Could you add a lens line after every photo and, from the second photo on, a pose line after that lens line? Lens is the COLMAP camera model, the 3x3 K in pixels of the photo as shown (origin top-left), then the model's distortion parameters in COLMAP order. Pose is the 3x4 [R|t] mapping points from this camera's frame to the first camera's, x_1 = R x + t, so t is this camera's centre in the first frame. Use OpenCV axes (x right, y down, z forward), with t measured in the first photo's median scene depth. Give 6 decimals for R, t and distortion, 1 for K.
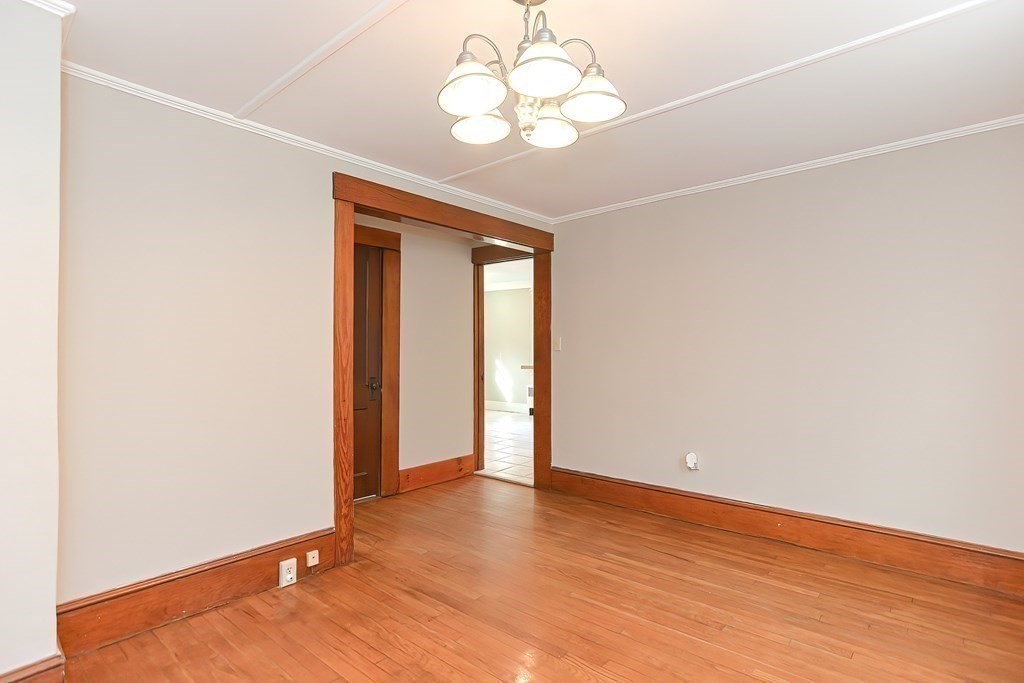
lens RADIAL K [[502.3, 0, 520.7], [0, 502.3, 339.7], [0, 0, 1]] dist [-0.002419, 0.000317]
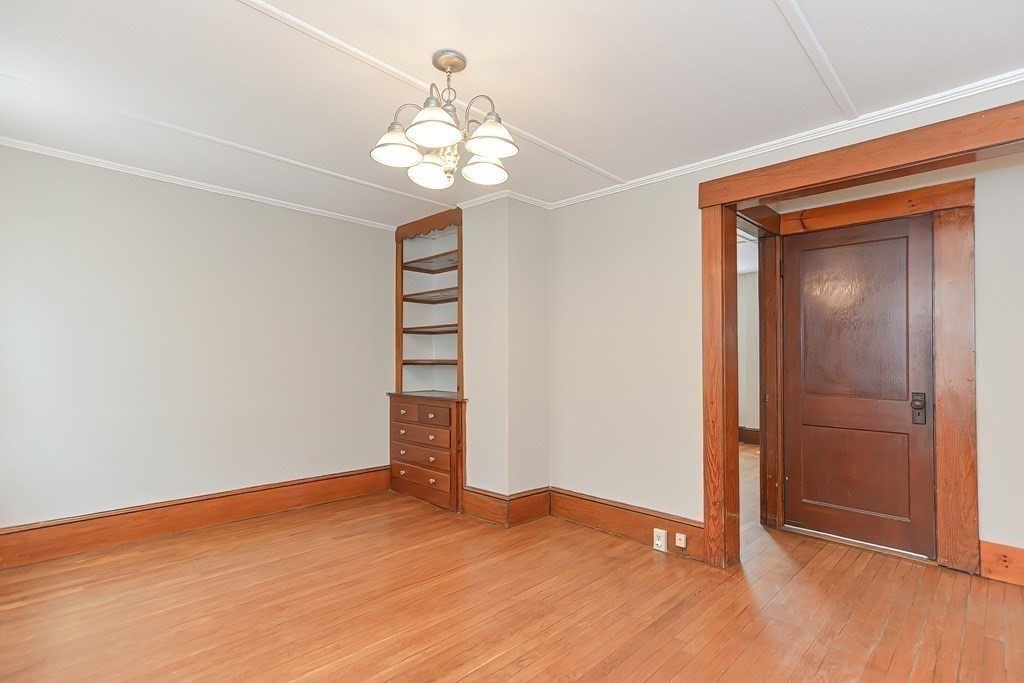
lens RADIAL K [[503.7, 0, 512.4], [0, 503.7, 353.9], [0, 0, 1]] dist [-0.002390, -0.000410]
pose [[-0.069398, -0.014995, -0.997476, 0.734824], [0.008997, 0.999837, -0.015657, 0.038006], [0.997548, -0.010061, -0.069251, 0.716611]]
